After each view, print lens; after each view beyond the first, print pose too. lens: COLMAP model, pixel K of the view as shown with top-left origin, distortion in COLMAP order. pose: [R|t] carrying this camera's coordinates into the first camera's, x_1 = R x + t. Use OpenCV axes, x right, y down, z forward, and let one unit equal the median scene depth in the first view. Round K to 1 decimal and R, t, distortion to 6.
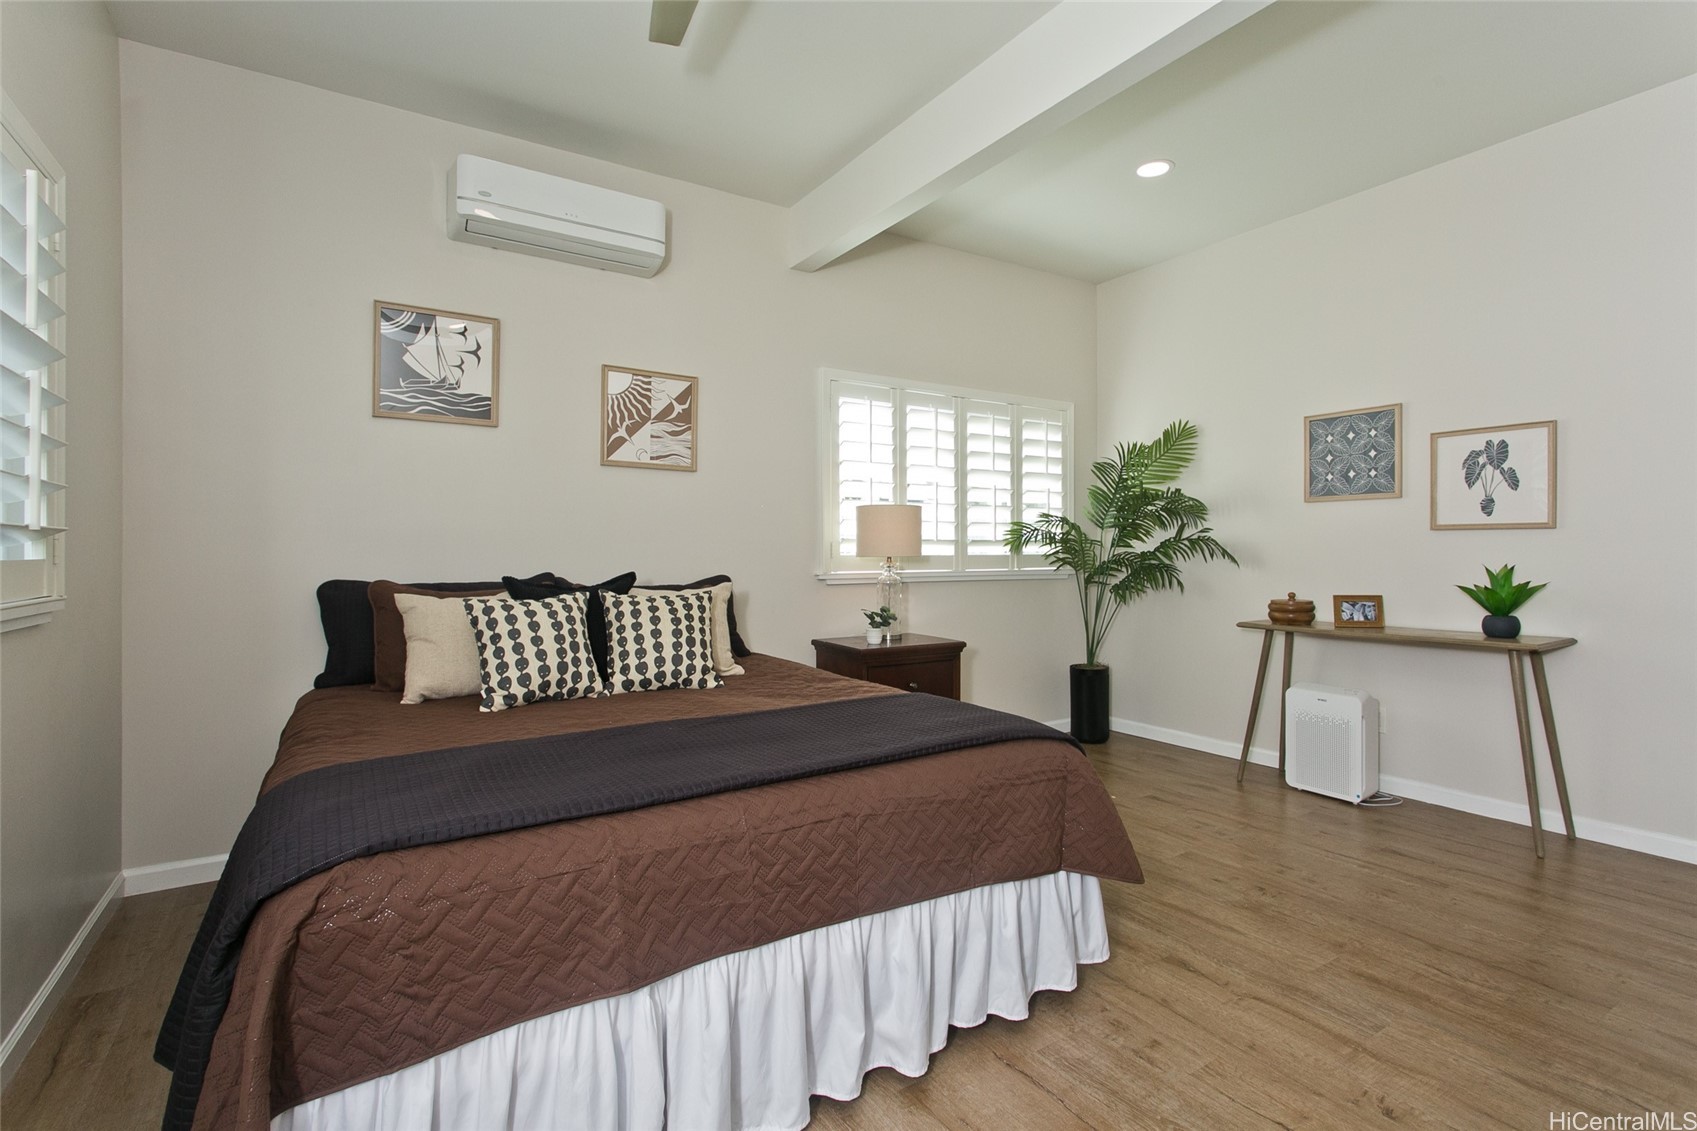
lens RADIAL K [[792.3, 0, 843.0], [0, 792.3, 559.8], [0, 0, 1]] dist [0.000657, -0.002878]
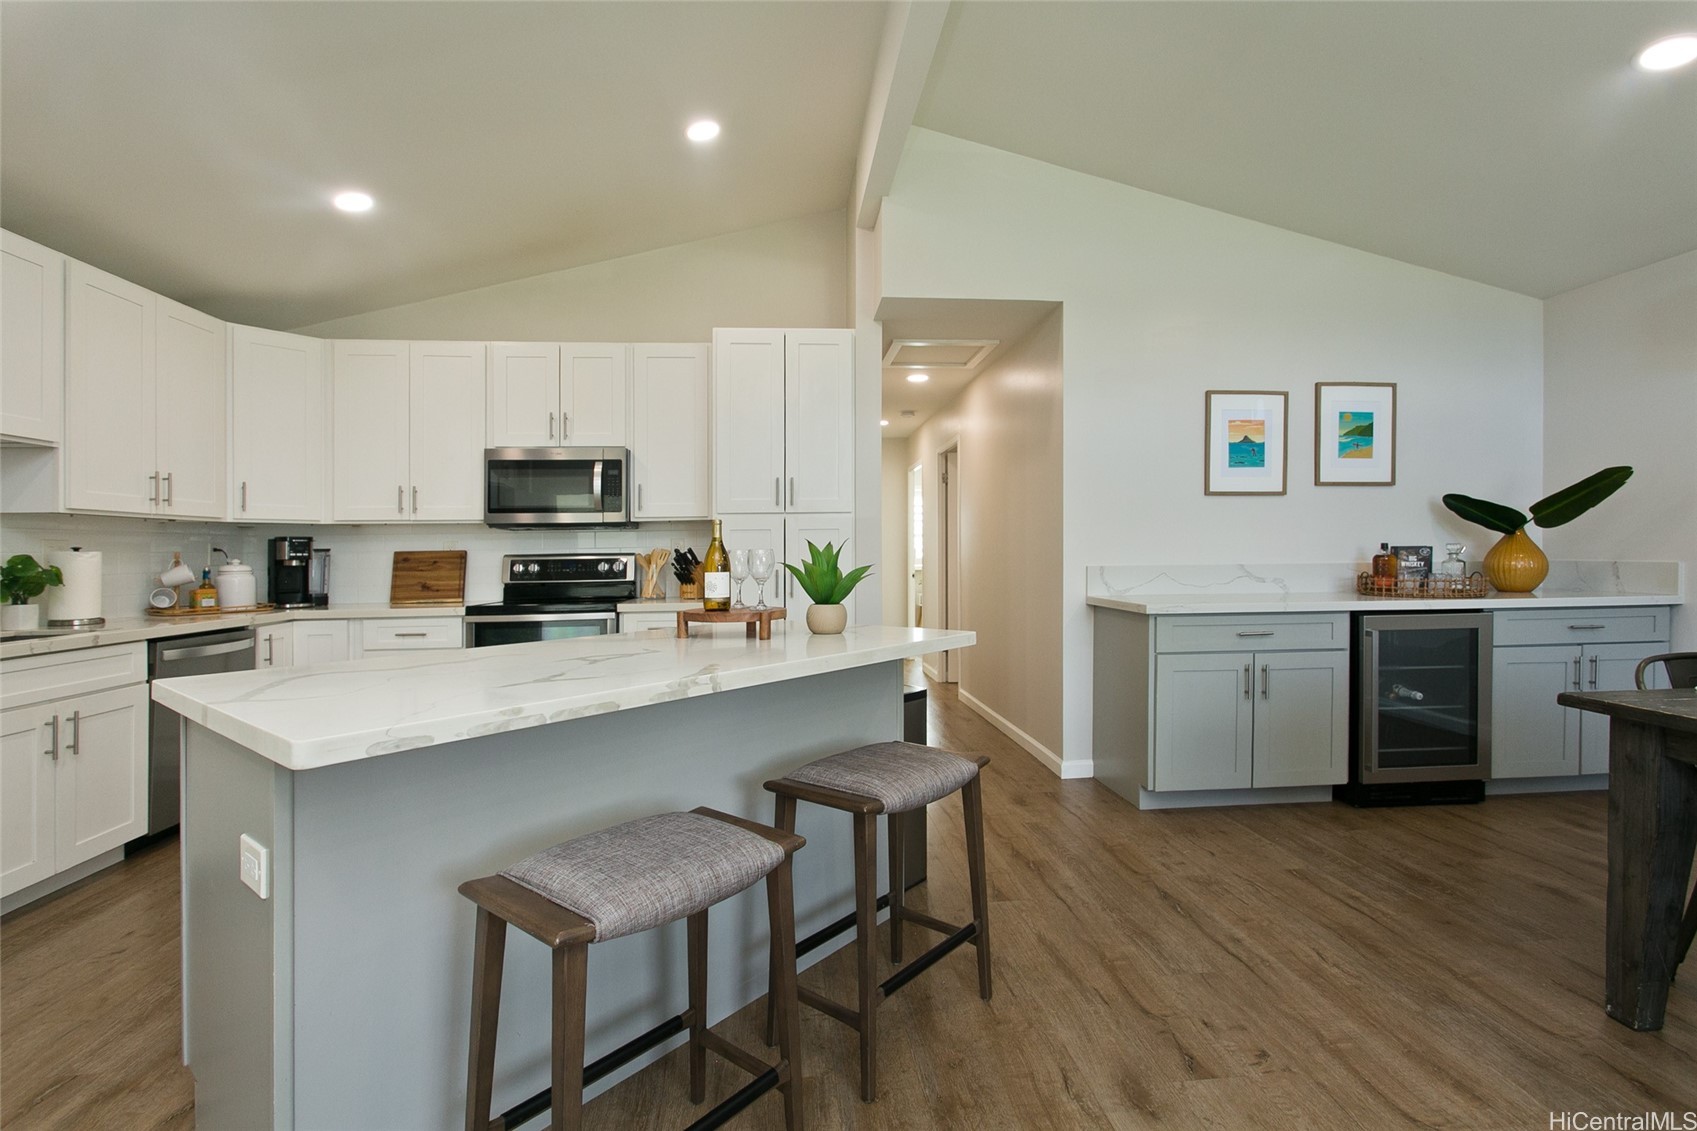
lens RADIAL K [[792.3, 0, 849.7], [0, 792.3, 556.0], [0, 0, 1]] dist [0.000657, -0.002878]
pose [[-0.887872, 0.005019, 0.460063, 0.371878], [0.006401, 0.999978, 0.001443, 0.007908], [-0.460046, 0.004226, -0.887885, 1.094225]]
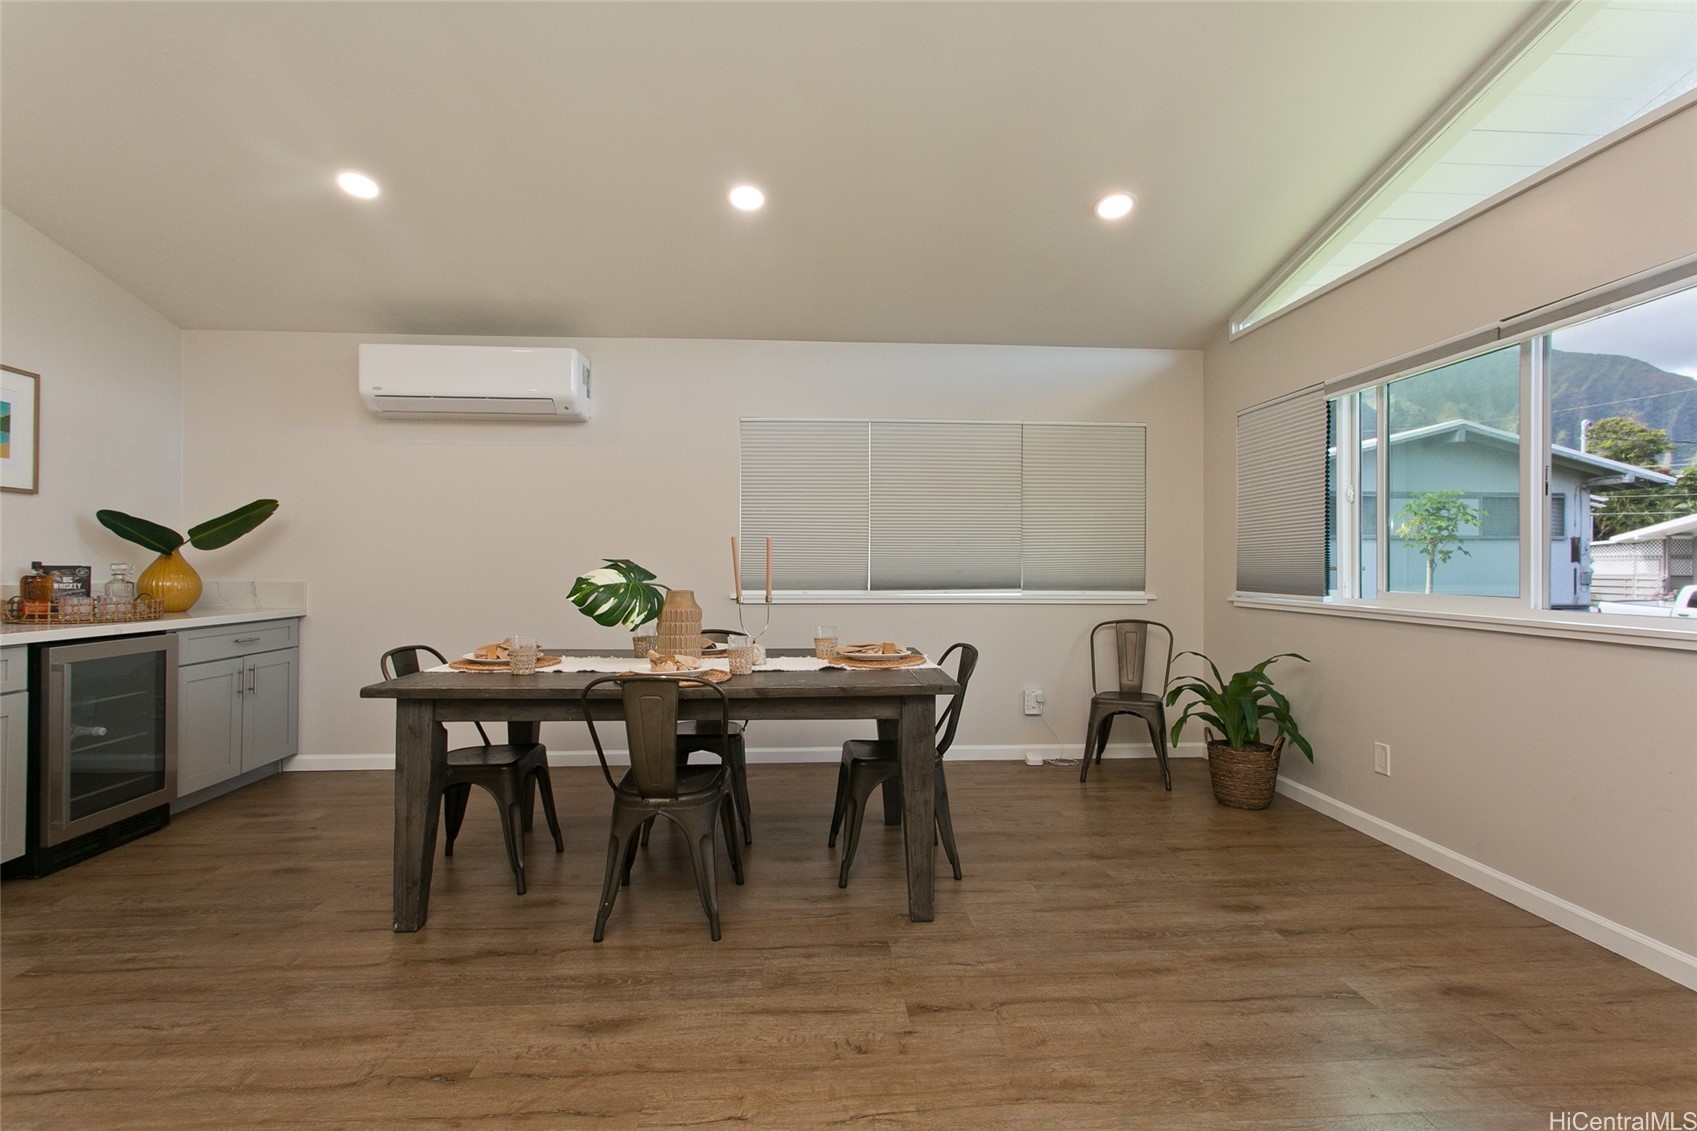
lens RADIAL K [[792.3, 0, 852.7], [0, 792.3, 571.2], [0, 0, 1]] dist [0.000657, -0.002878]
pose [[-0.472320, 0.002032, -0.881425, 0.577513], [0.001031, 0.999998, 0.001753, 0.006958], [0.881427, -0.000081, -0.472321, 1.064456]]
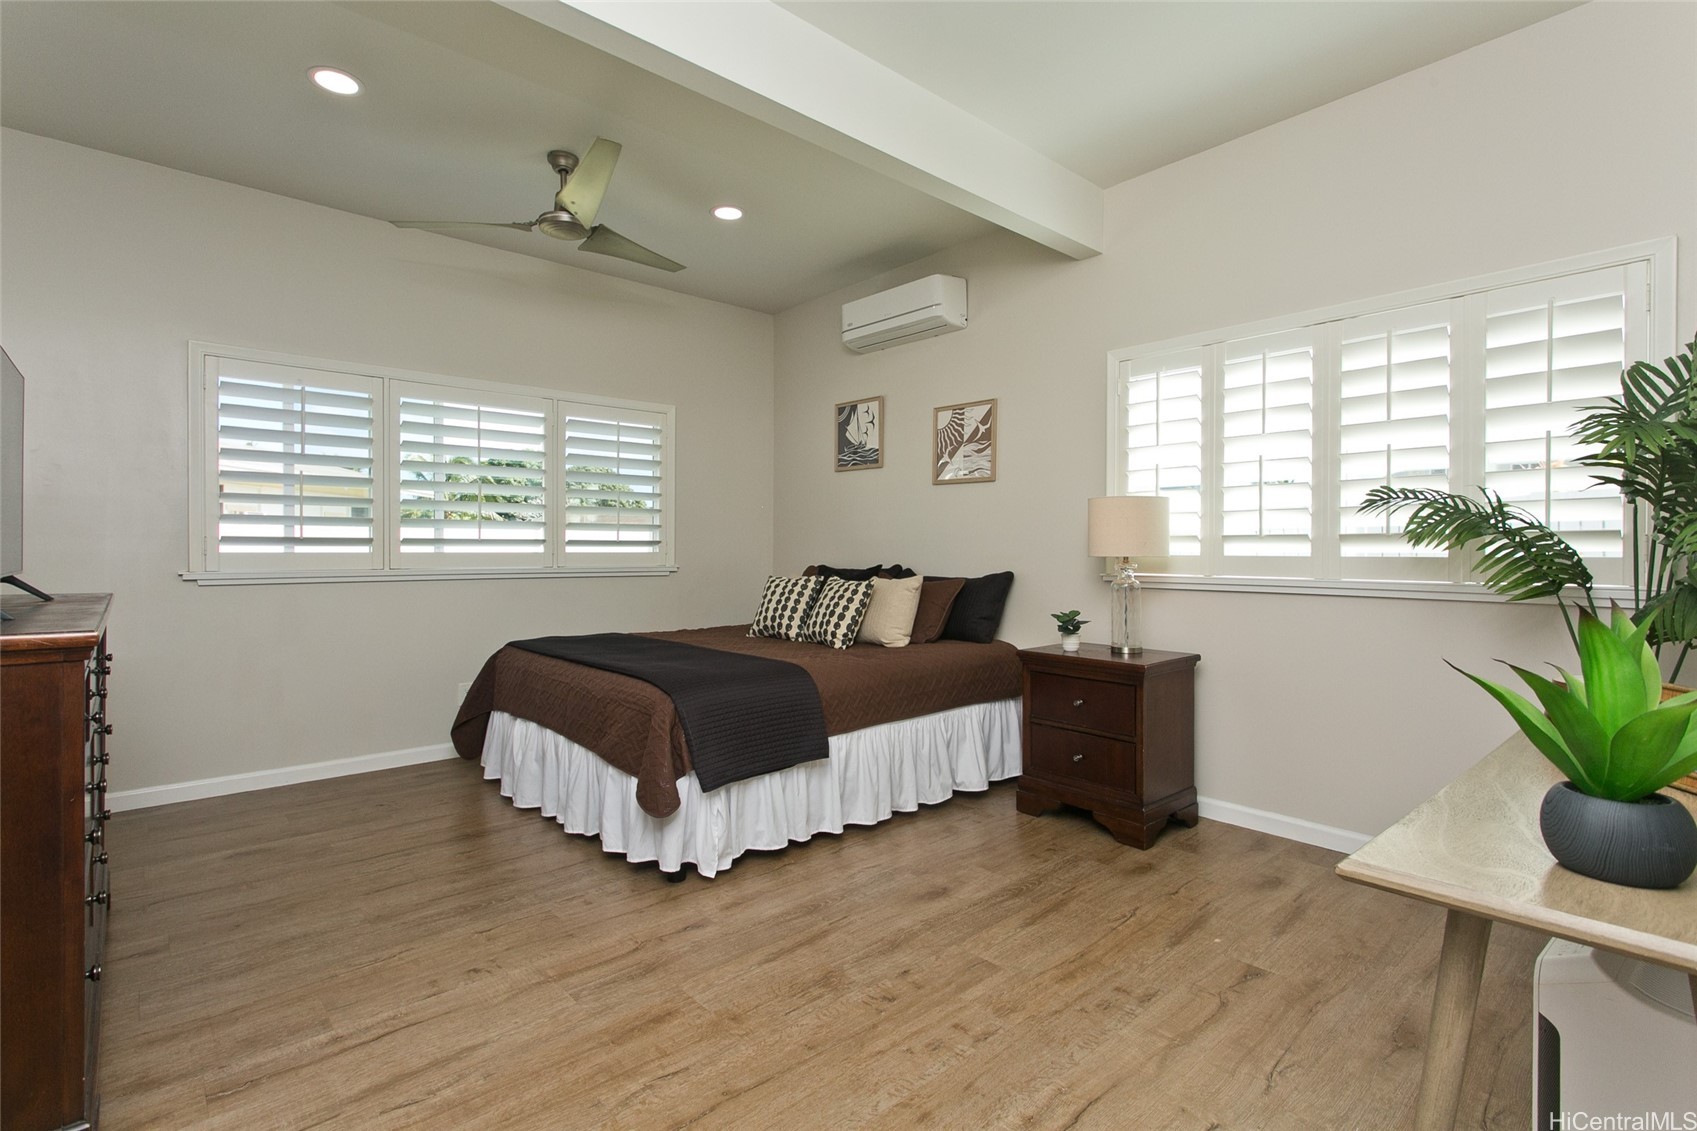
lens RADIAL K [[792.3, 0, 854.9], [0, 792.3, 554.2], [0, 0, 1]] dist [0.000657, -0.002878]
pose [[0.170545, 0.008162, -0.985316, 0.960493], [-0.012806, 0.999900, 0.006067, -0.009383], [0.985267, 0.011583, 0.170633, 0.634463]]
